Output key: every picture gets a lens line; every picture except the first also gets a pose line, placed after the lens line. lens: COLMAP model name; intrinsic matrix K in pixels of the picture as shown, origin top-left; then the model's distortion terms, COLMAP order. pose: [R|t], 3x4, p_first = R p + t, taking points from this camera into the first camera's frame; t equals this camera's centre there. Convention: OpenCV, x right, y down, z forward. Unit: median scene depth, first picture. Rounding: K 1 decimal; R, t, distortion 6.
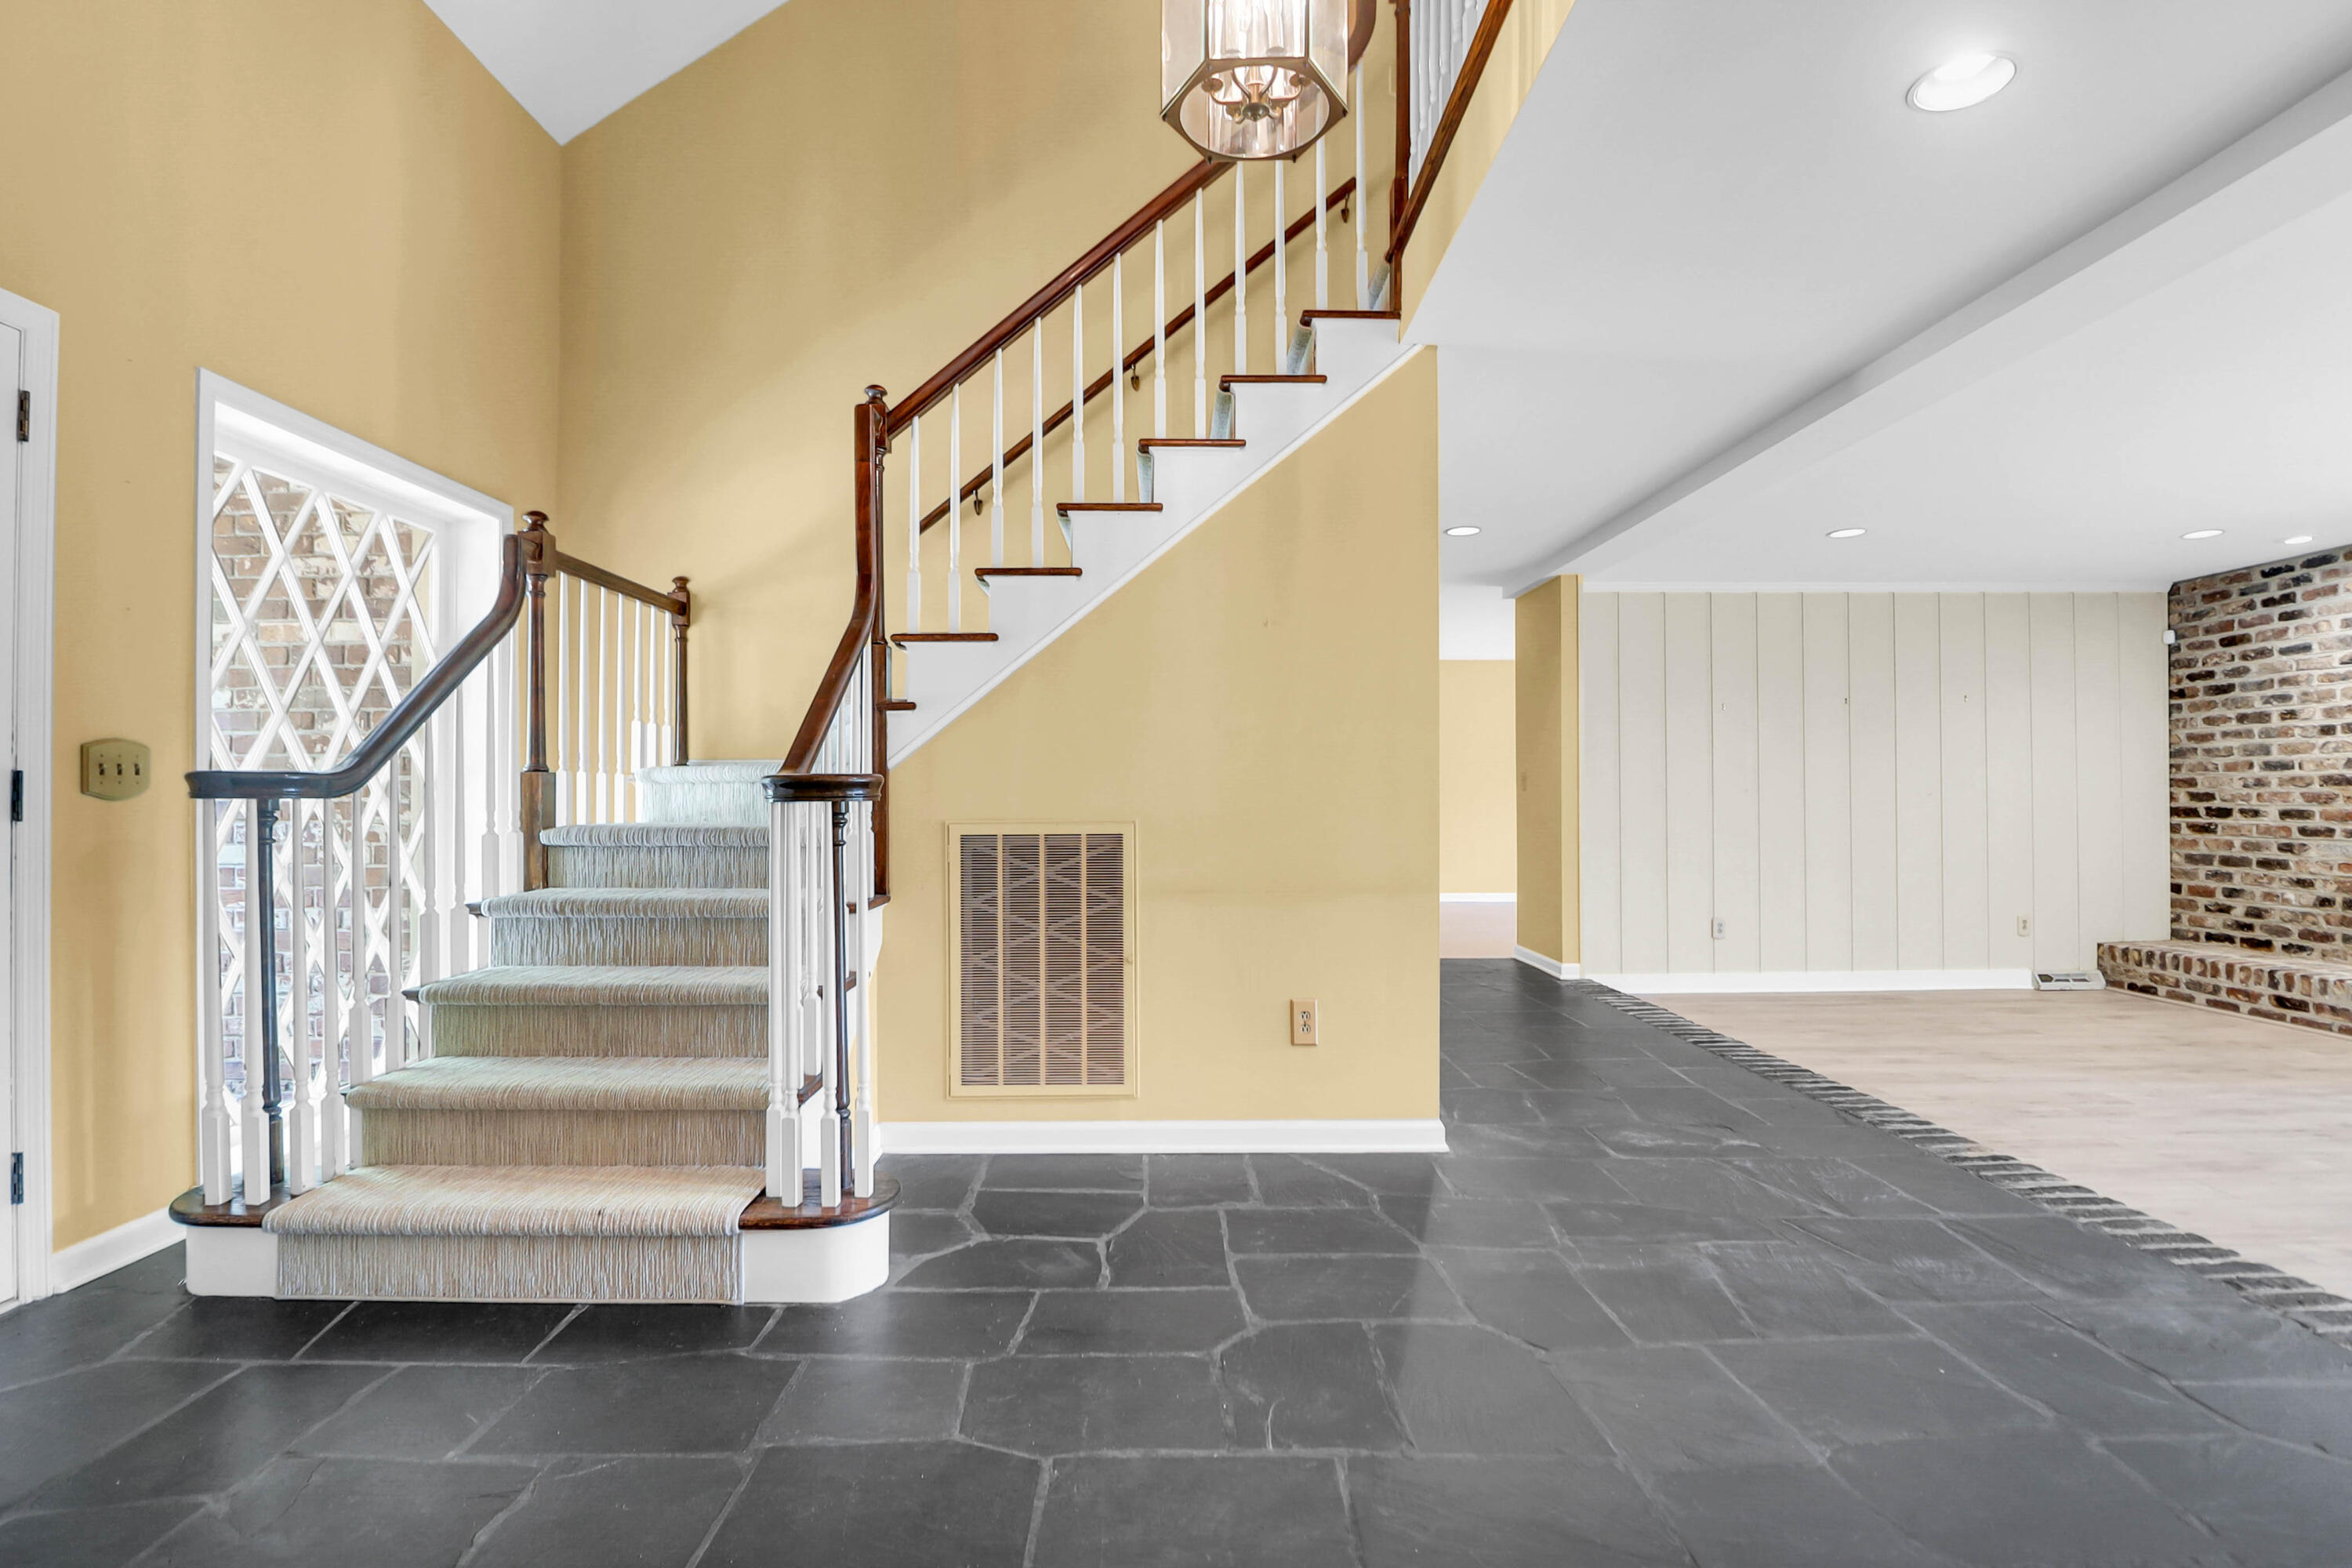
lens RADIAL K [[1167.1, 0, 1181.5], [0, 1167.1, 787.6], [0, 0, 1]] dist [-0.012707, -0.001685]
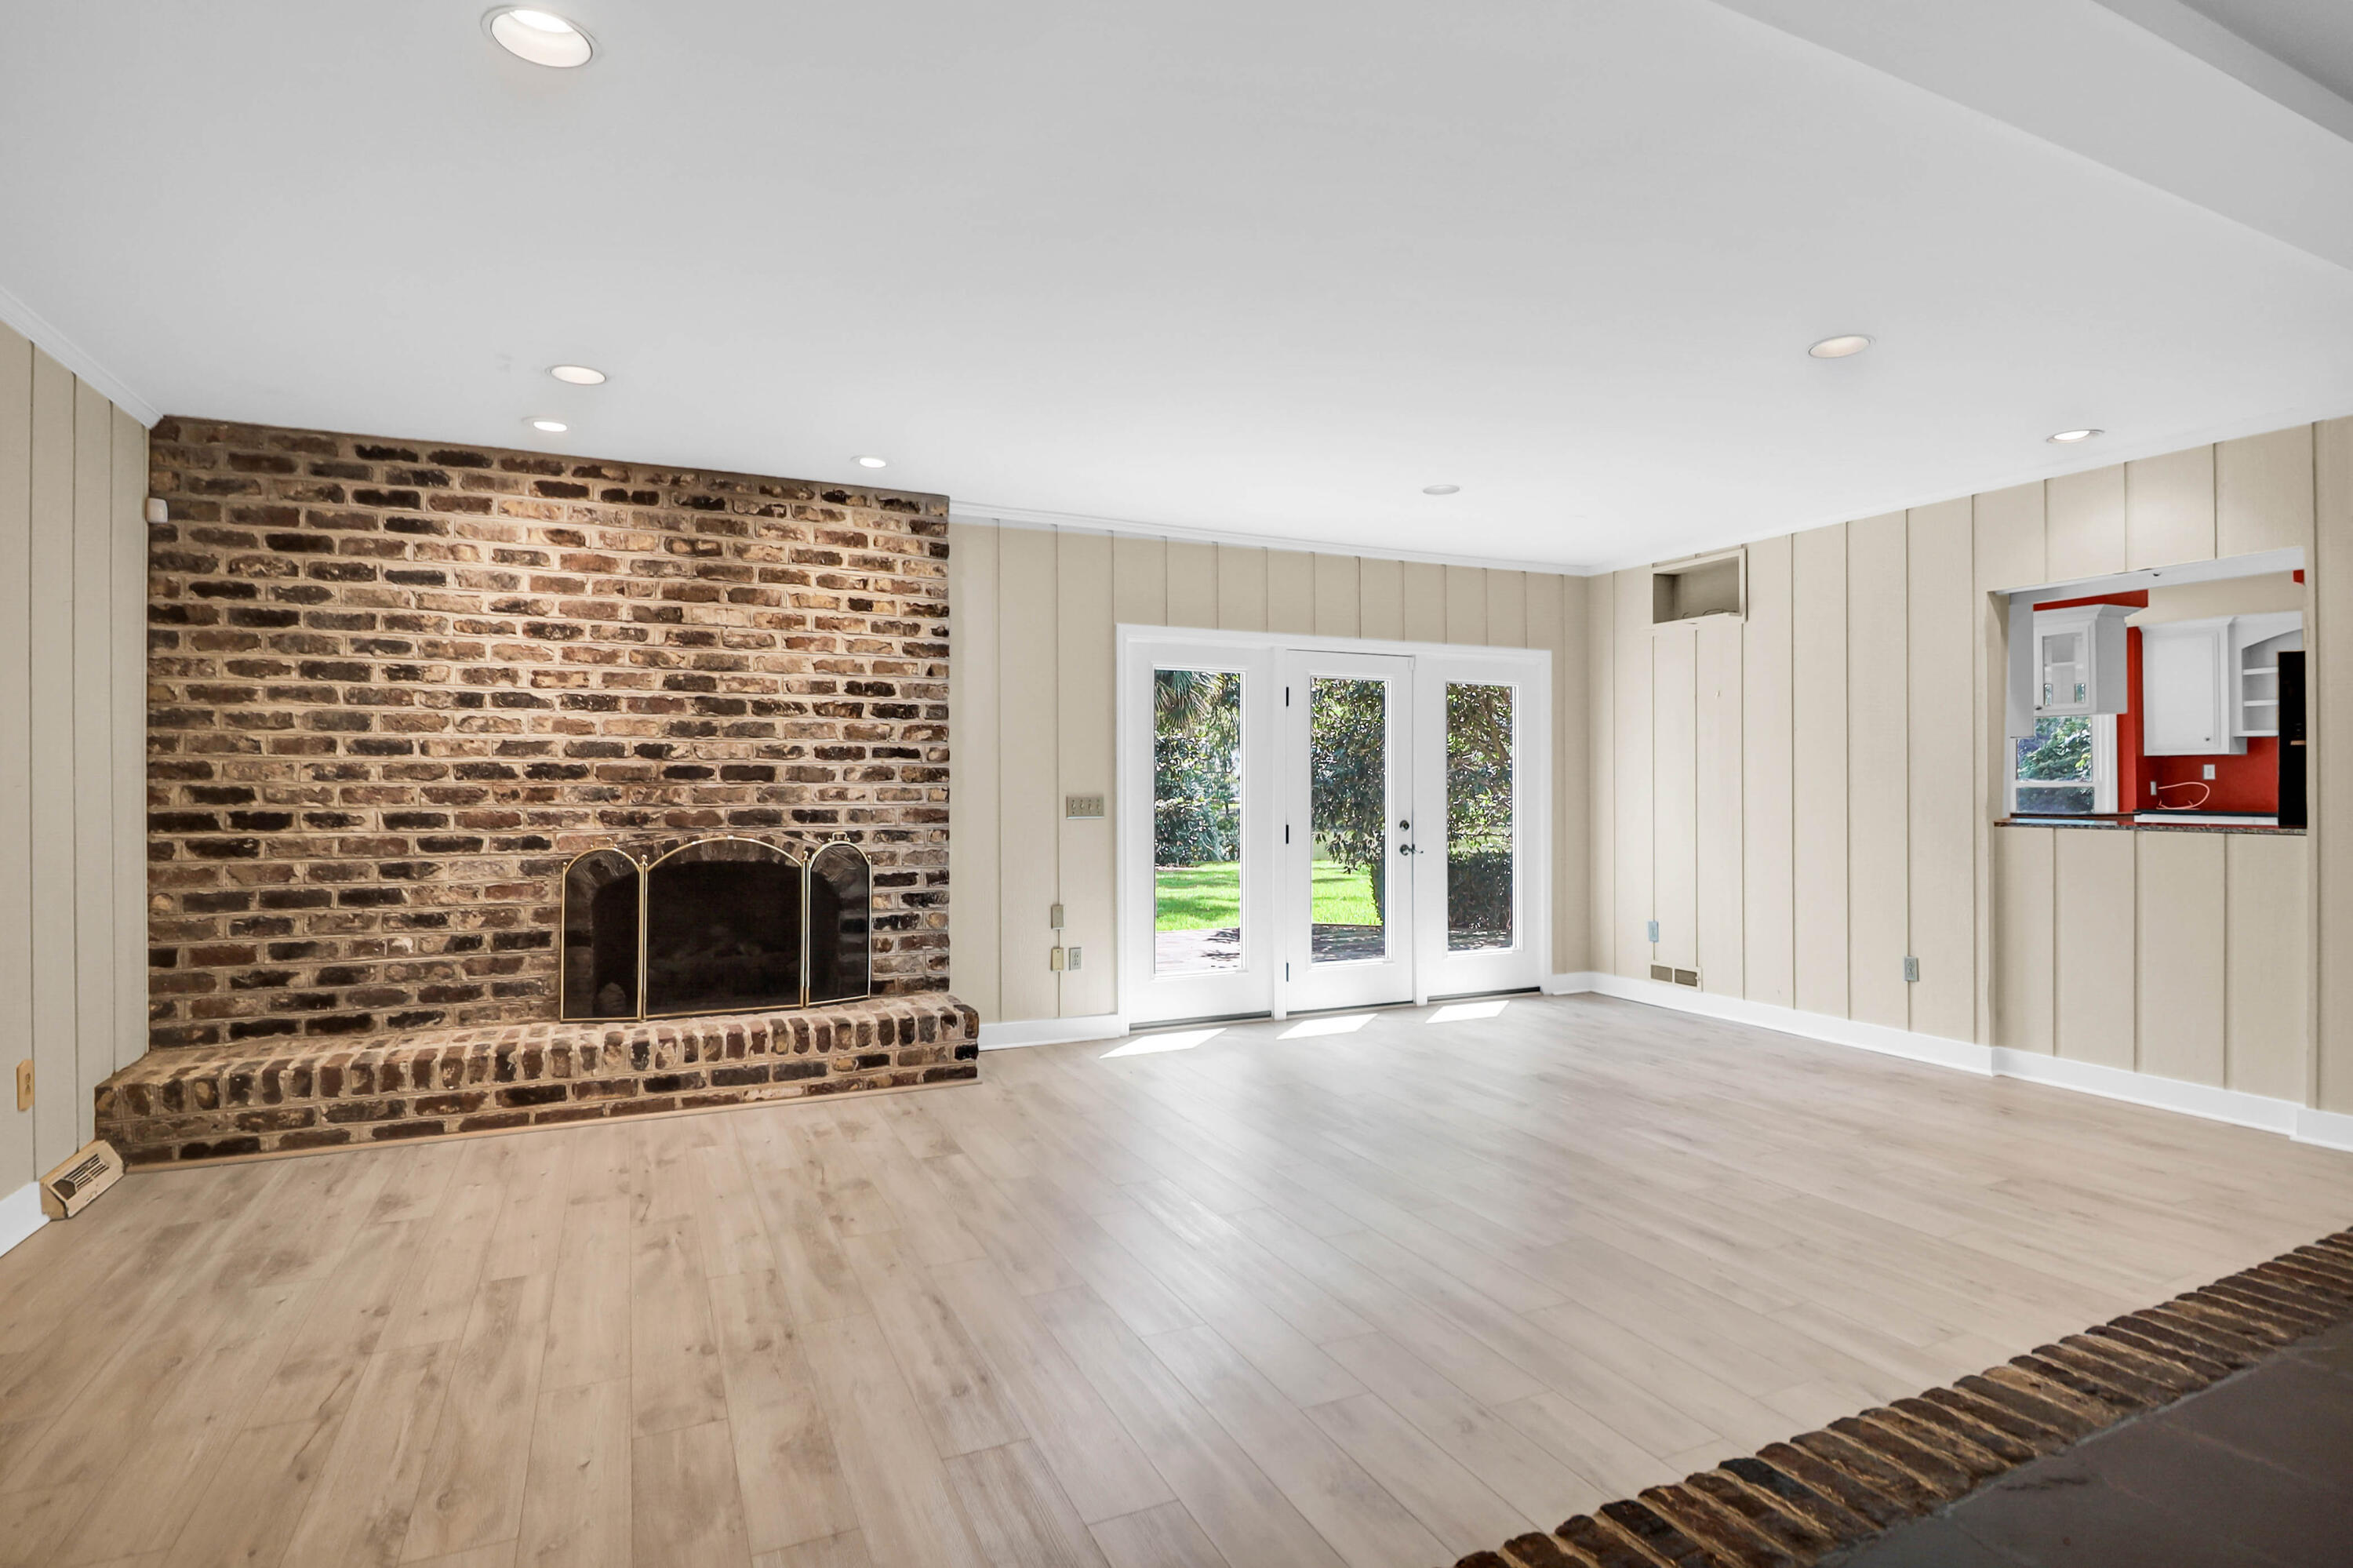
lens RADIAL K [[1167.6, 0, 1171.1], [0, 1167.6, 781.9], [0, 0, 1]] dist [-0.012707, -0.001685]
pose [[-0.402938, 0.005487, 0.915211, 0.157502], [-0.004347, 0.999959, -0.007909, 0.003978], [-0.915217, -0.007166, -0.402898, 0.838367]]
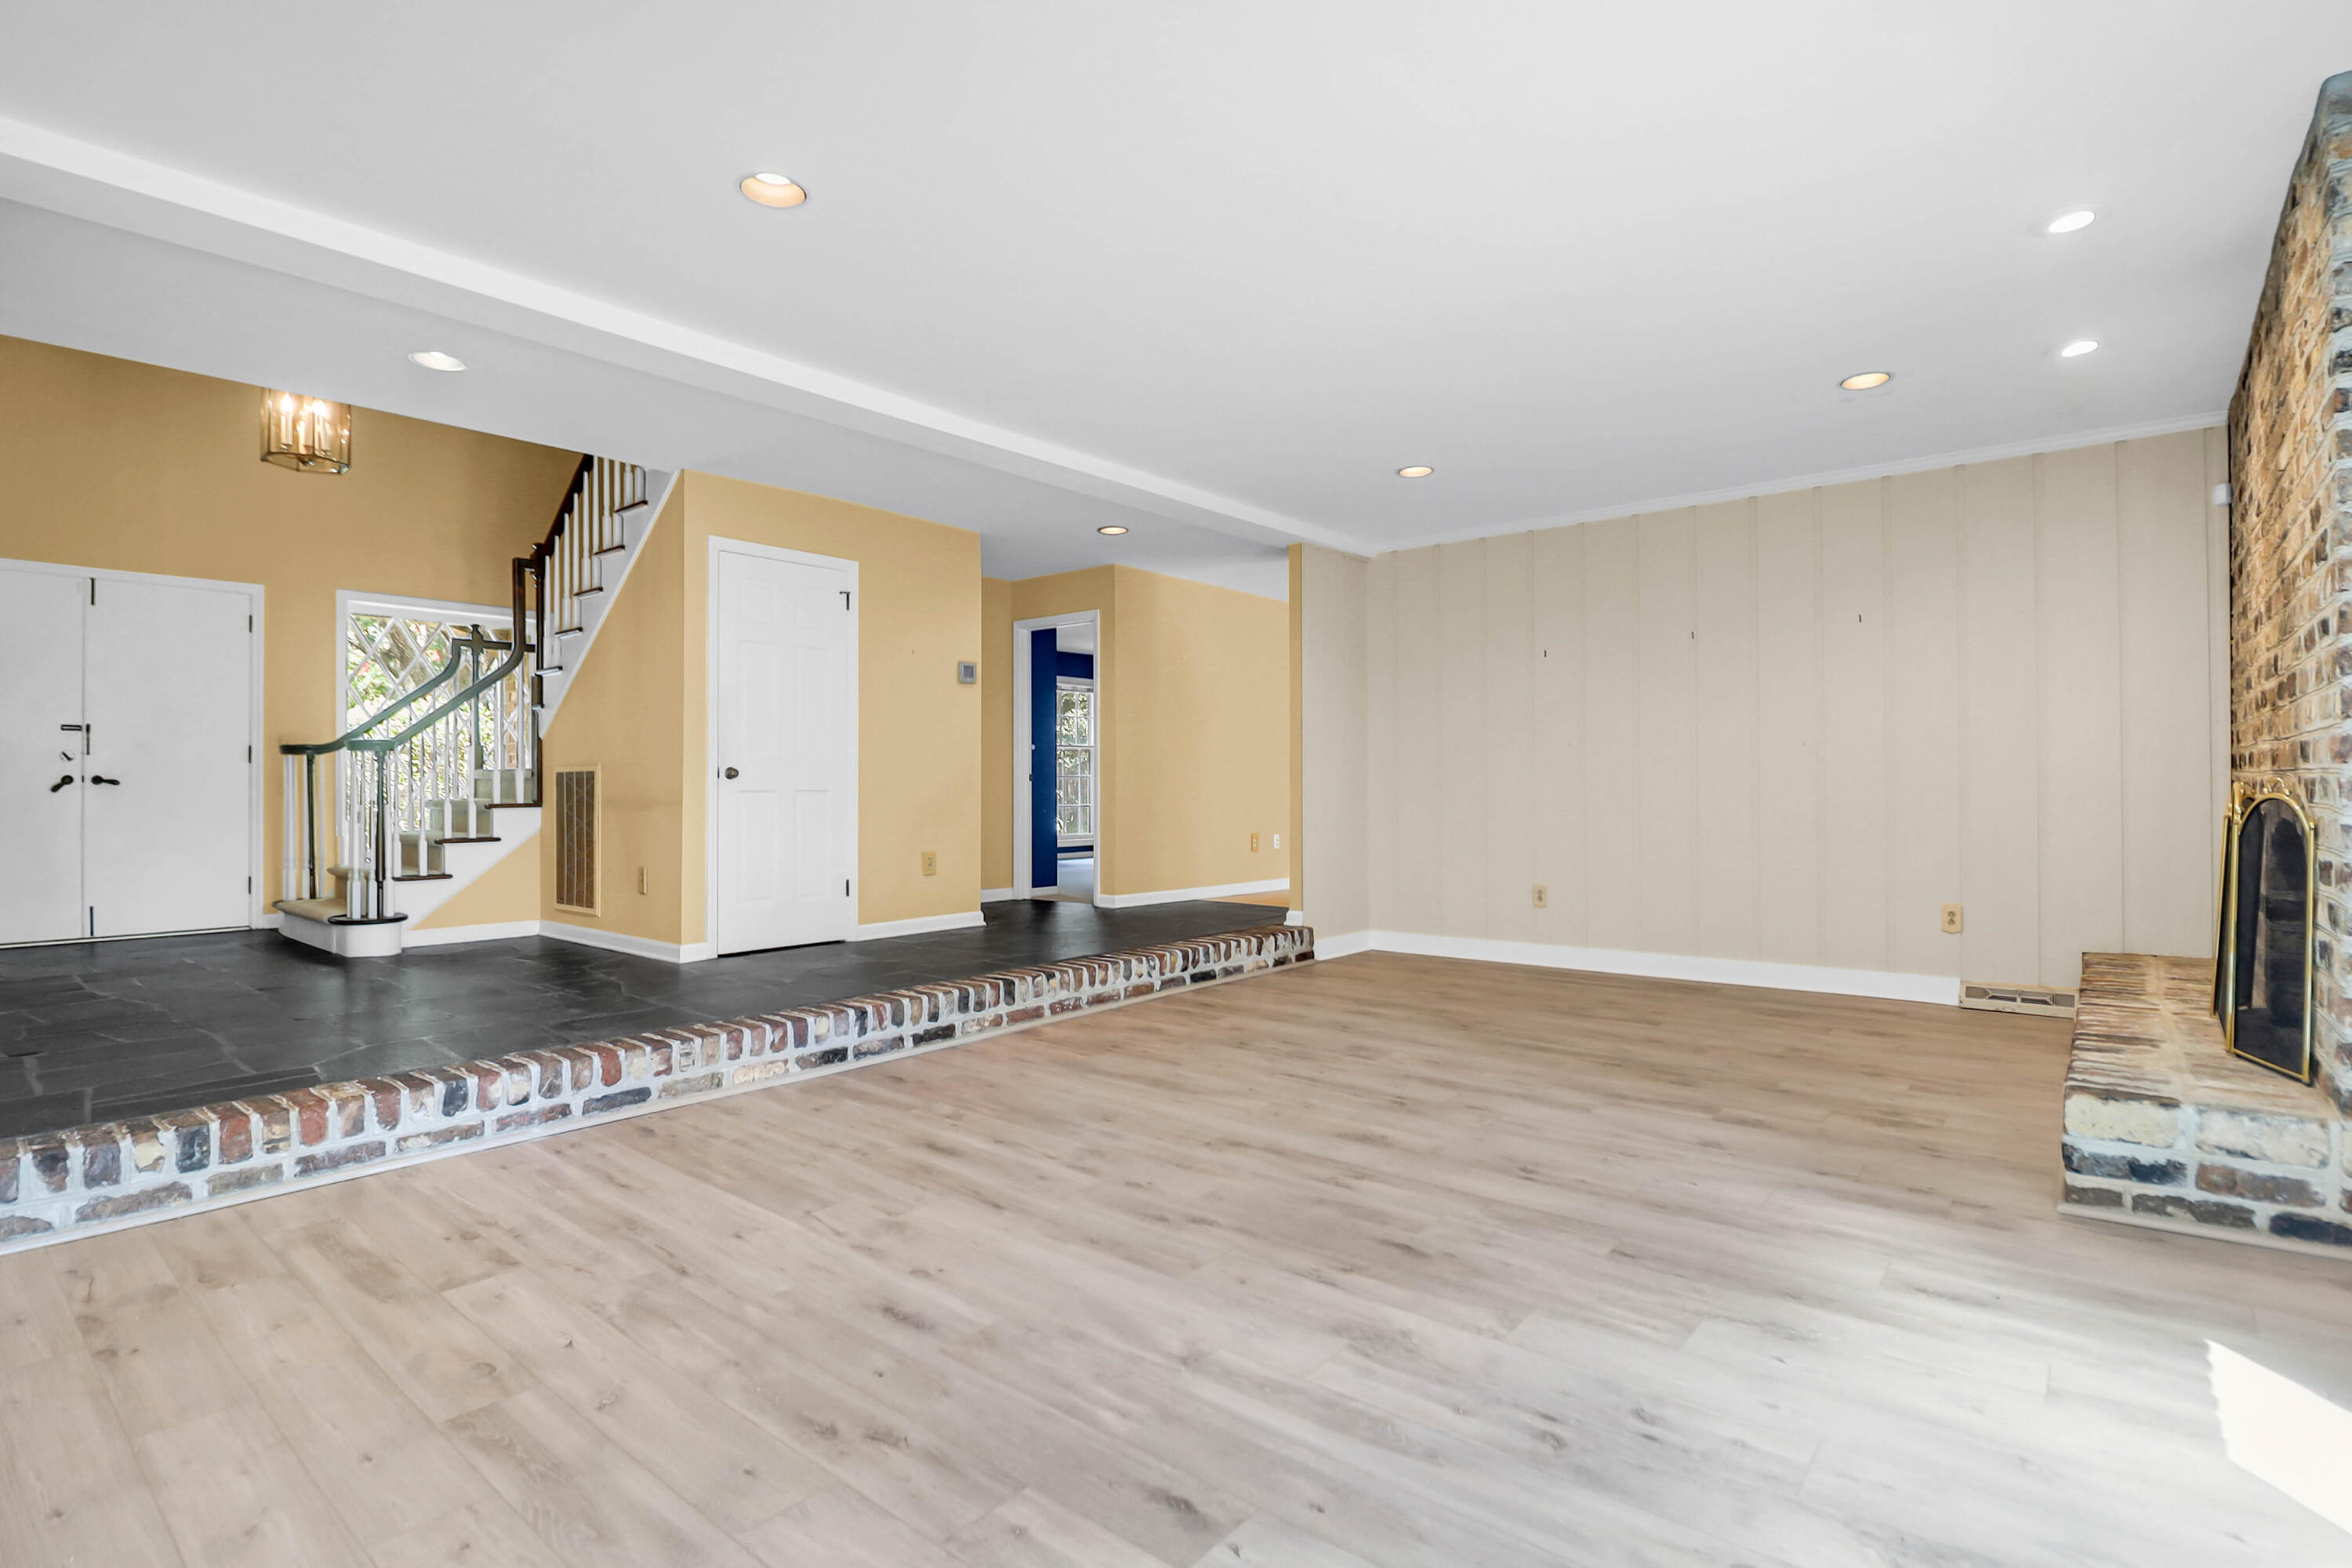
lens RADIAL K [[1167.1, 0, 1173.4], [0, 1167.1, 788.6], [0, 0, 1]] dist [-0.012707, -0.001685]
pose [[0.756058, 0.000411, -0.654504, 0.907242], [0.005463, 0.999961, 0.006938, 0.030523], [0.654482, -0.008820, 0.756026, 0.128083]]
